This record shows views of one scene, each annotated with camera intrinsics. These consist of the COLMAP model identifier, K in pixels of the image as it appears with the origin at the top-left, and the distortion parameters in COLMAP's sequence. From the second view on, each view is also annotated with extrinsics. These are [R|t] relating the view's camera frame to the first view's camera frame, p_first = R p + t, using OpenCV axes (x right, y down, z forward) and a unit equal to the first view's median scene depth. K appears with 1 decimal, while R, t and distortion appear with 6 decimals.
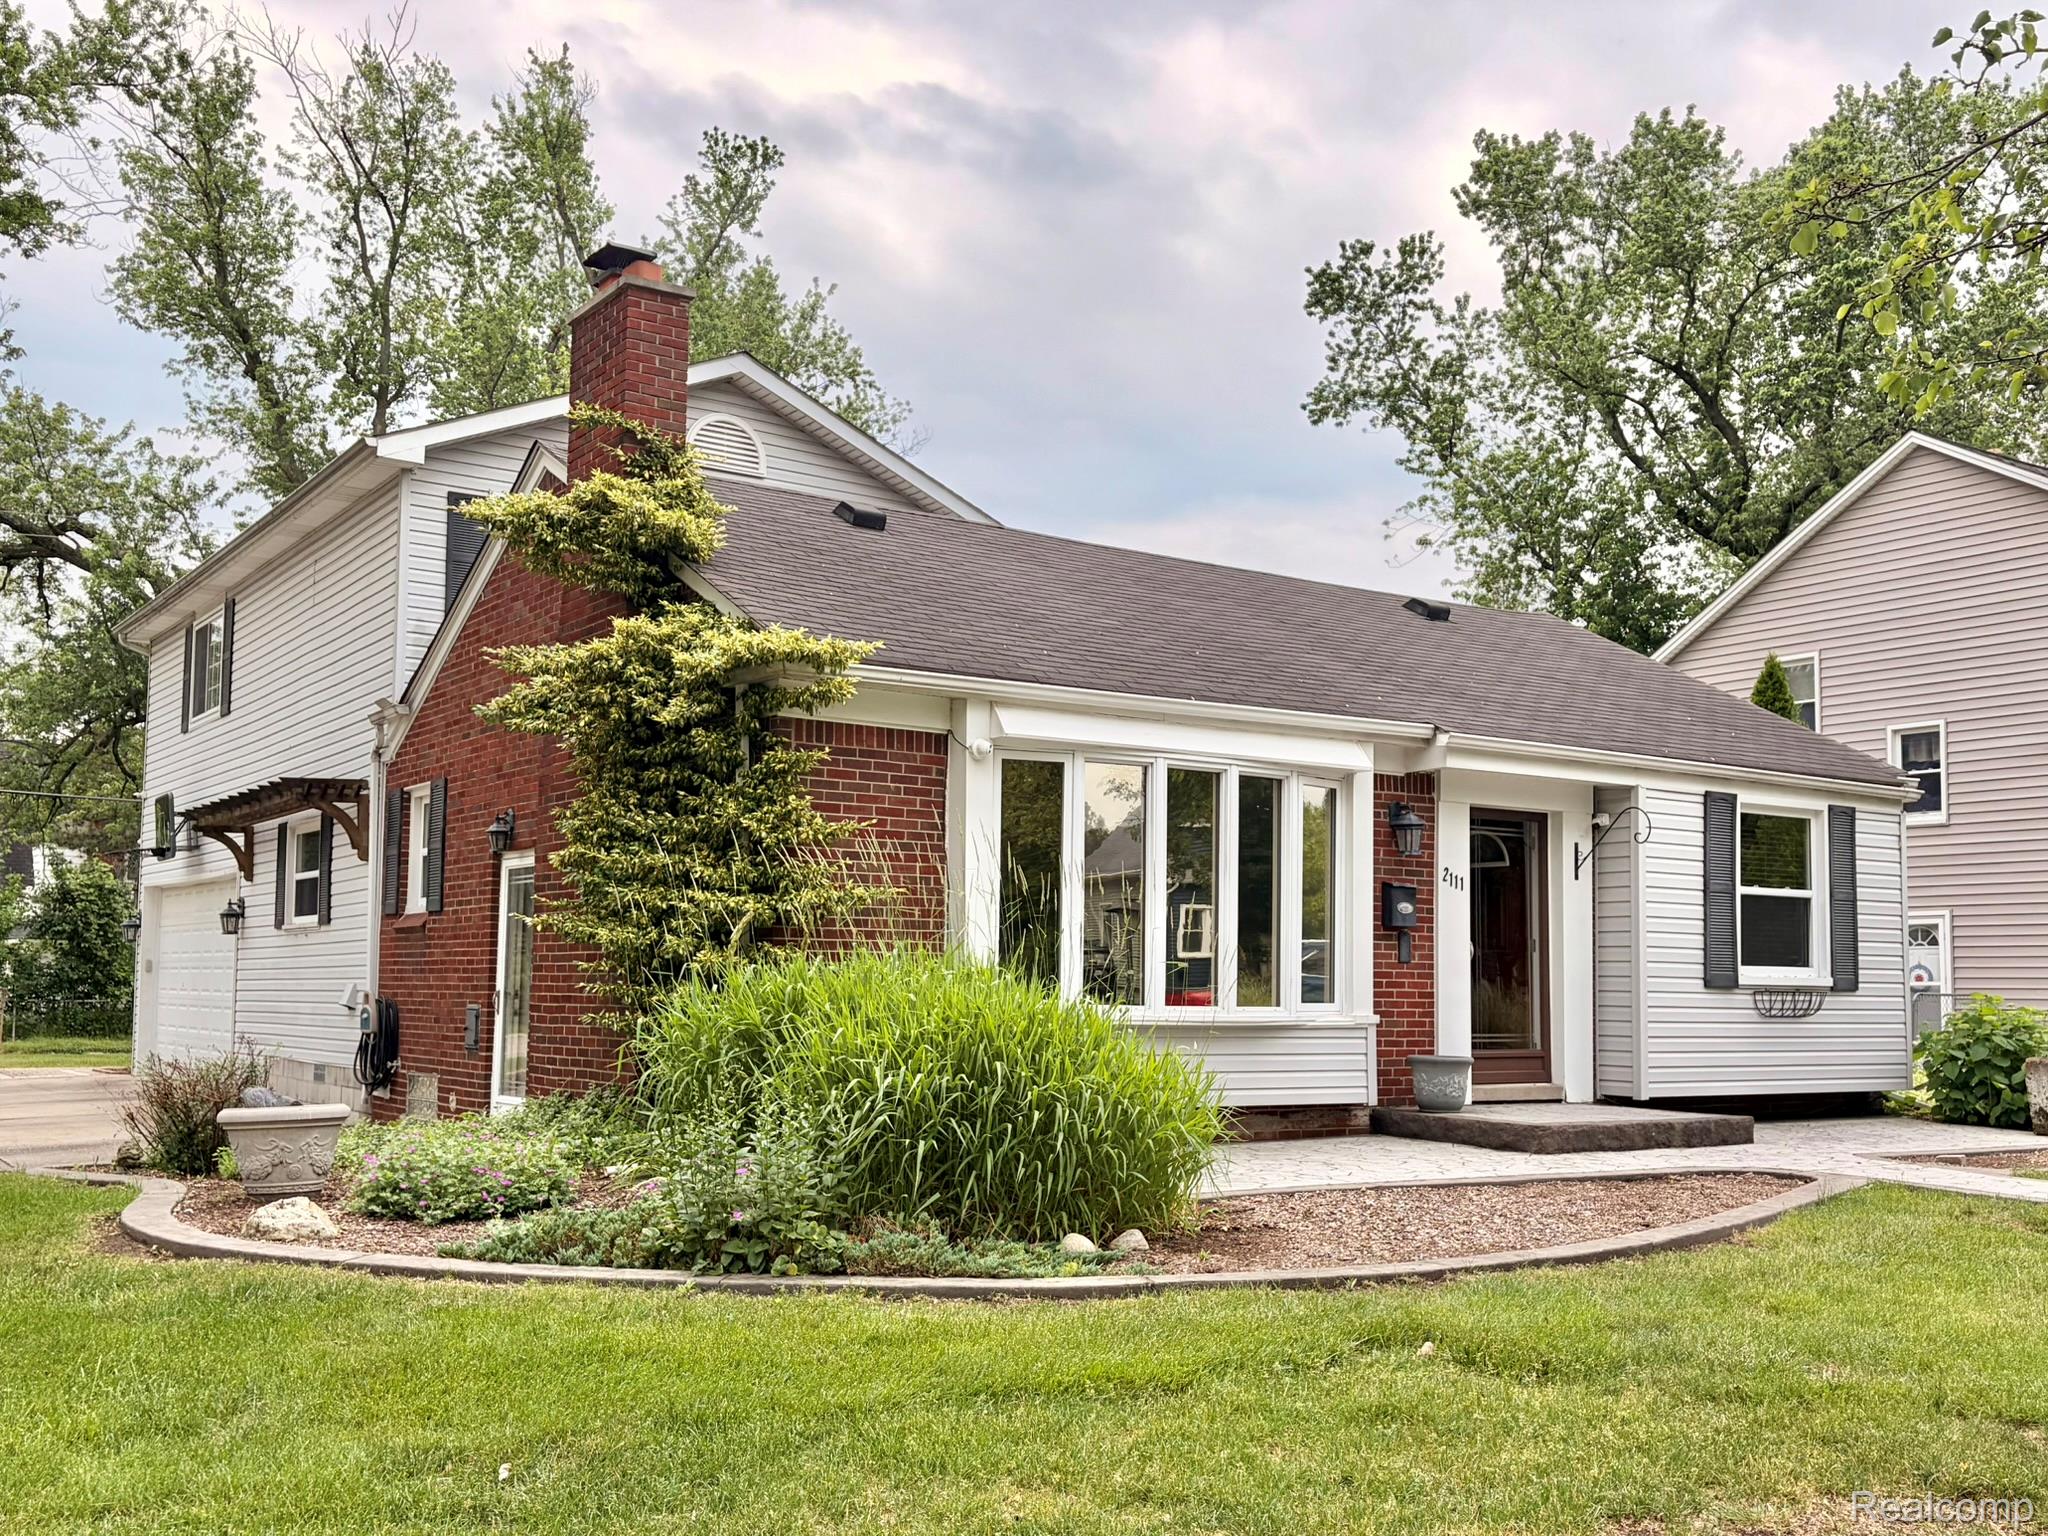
lens RADIAL K [[1976.9, 0, 1086.7], [0, 1976.9, 759.3], [0, 0, 1]] dist [0.149833, -0.404576]
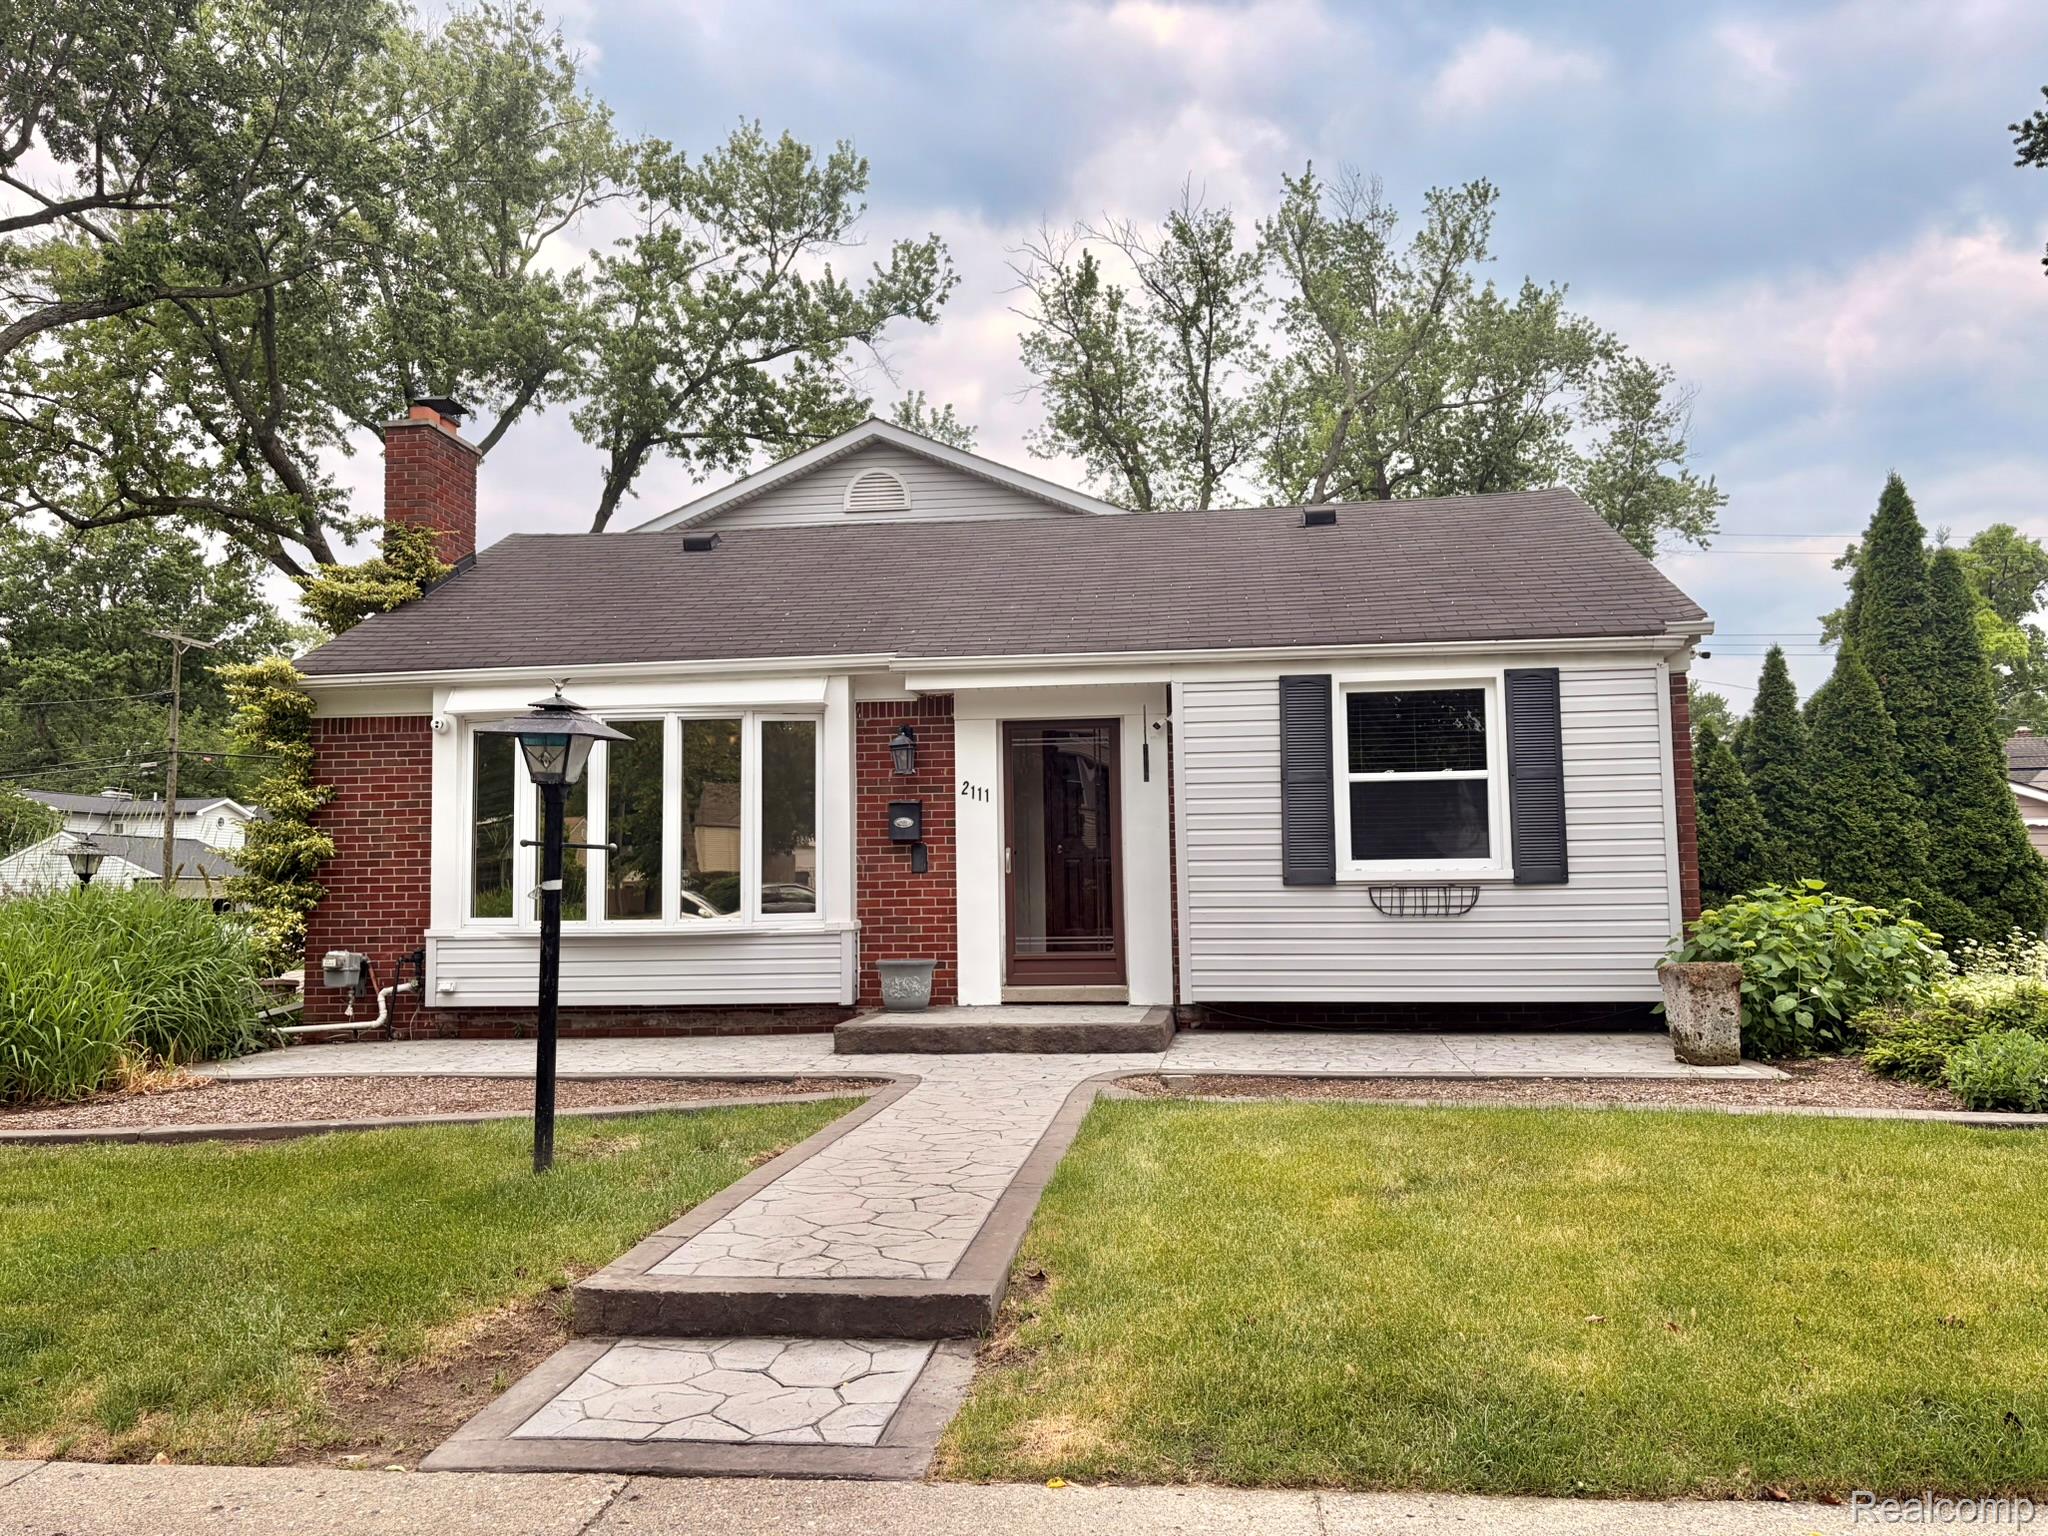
lens RADIAL K [[1531.9, 0, 1022.5], [0, 1531.9, 776.3], [0, 0, 1]] dist [0.108683, -0.169256]
pose [[0.747615, -0.077555, -0.659588, 0.689795], [0.098061, 0.995163, -0.005864, 0.055057], [0.656853, -0.060296, 0.751604, 0.378369]]
